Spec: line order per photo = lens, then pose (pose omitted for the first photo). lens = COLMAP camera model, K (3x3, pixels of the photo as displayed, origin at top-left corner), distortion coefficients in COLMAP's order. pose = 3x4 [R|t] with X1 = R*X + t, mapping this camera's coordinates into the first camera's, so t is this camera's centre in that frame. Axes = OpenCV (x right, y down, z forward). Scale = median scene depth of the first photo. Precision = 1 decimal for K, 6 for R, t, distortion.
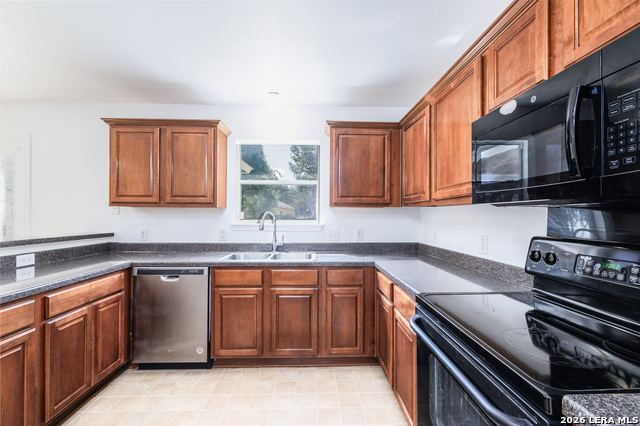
lens RADIAL K [[276.6, 0, 321.6], [0, 276.6, 215.8], [0, 0, 1]] dist [0.000159, 0.001469]
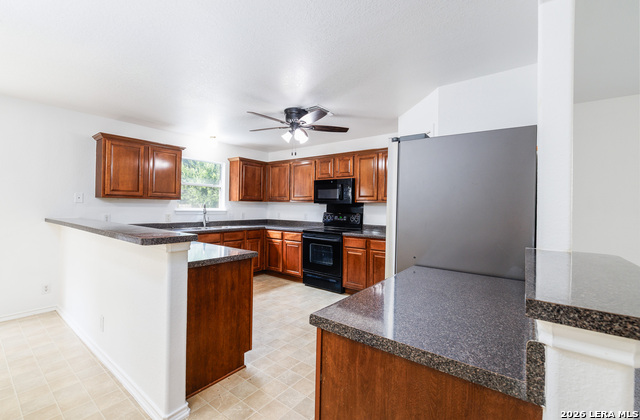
lens RADIAL K [[279.5, 0, 316.2], [0, 279.5, 206.7], [0, 0, 1]] dist [0.002590, -0.000218]
pose [[0.633176, 0.004576, 0.773995, -1.148687], [-0.013092, 0.999903, 0.004798, -0.009684], [-0.773898, -0.013171, 0.633174, -0.663970]]
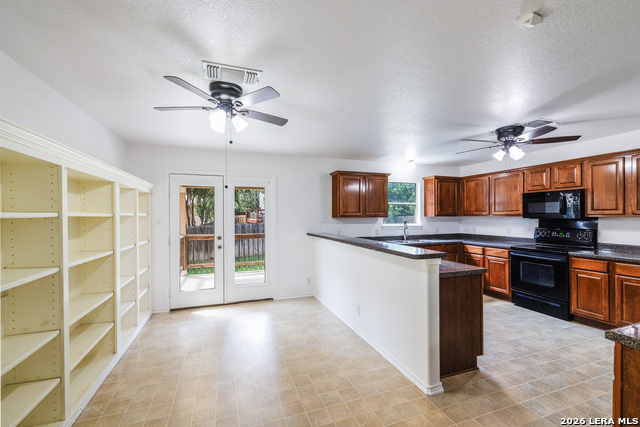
lens RADIAL K [[276.6, 0, 321.2], [0, 276.6, 216.0], [0, 0, 1]] dist [0.000159, 0.001469]
pose [[0.948714, -0.011225, 0.315936, -1.442437], [0.010498, 0.999937, 0.004004, -0.055697], [-0.315961, -0.000482, 0.948772, -0.702891]]
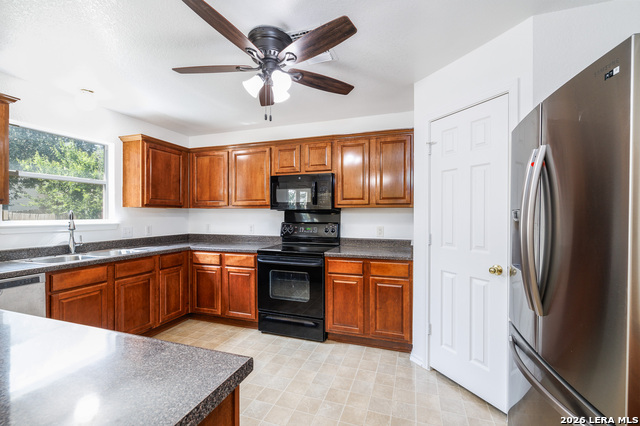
lens RADIAL K [[276.6, 0, 322.3], [0, 276.6, 215.7], [0, 0, 1]] dist [0.000159, 0.001469]
pose [[0.342229, -0.008704, 0.939576, -0.822176], [-0.000155, 0.999957, 0.009320, -0.006907], [-0.939616, -0.003335, 0.342213, -0.127458]]
